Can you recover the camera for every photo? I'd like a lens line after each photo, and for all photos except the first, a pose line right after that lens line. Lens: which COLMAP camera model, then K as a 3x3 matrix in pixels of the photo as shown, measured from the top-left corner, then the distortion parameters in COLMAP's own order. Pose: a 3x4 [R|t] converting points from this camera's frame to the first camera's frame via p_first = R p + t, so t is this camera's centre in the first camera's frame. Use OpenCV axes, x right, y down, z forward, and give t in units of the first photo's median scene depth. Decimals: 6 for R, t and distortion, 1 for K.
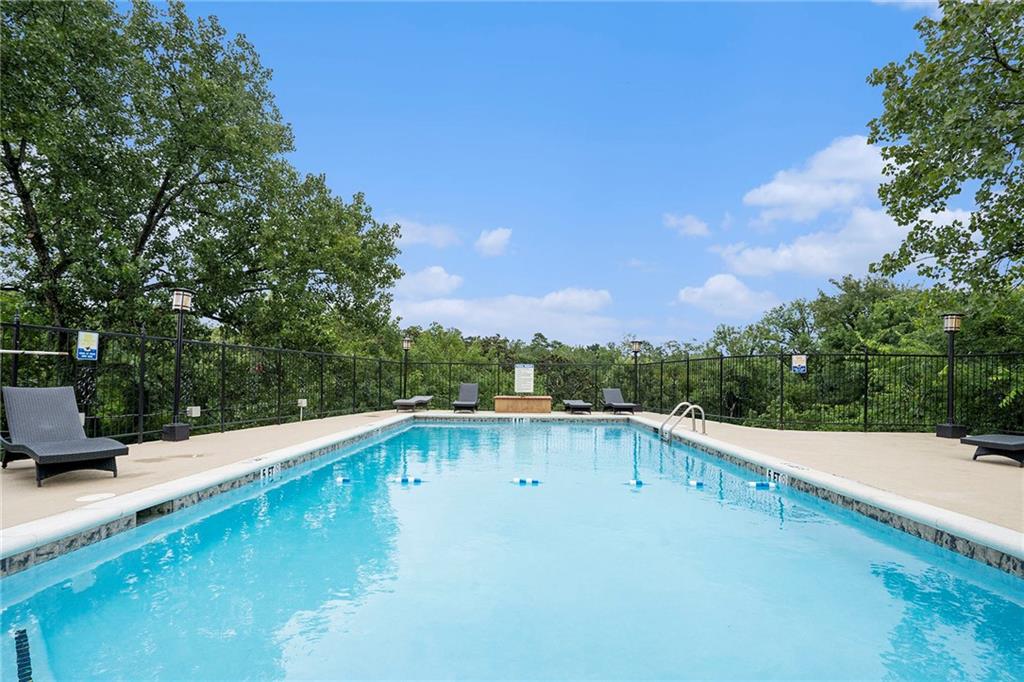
lens RADIAL K [[489.4, 0, 513.1], [0, 489.4, 358.3], [0, 0, 1]] dist [-0.000881, 0.000081]
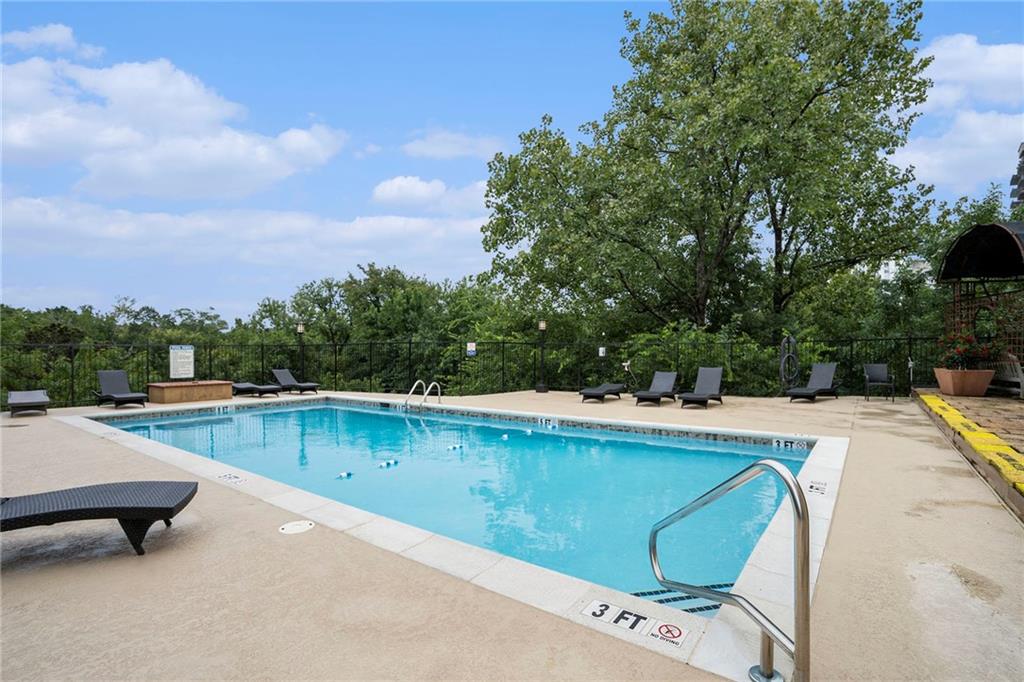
lens RADIAL K [[485.2, 0, 508.7], [0, 485.2, 337.4], [0, 0, 1]] dist [-0.026671, 0.000785]
pose [[0.642184, 0.012262, 0.766452, -0.301318], [-0.020887, 0.999781, 0.001506, -0.018393], [-0.766266, -0.016976, 0.642300, 0.004243]]
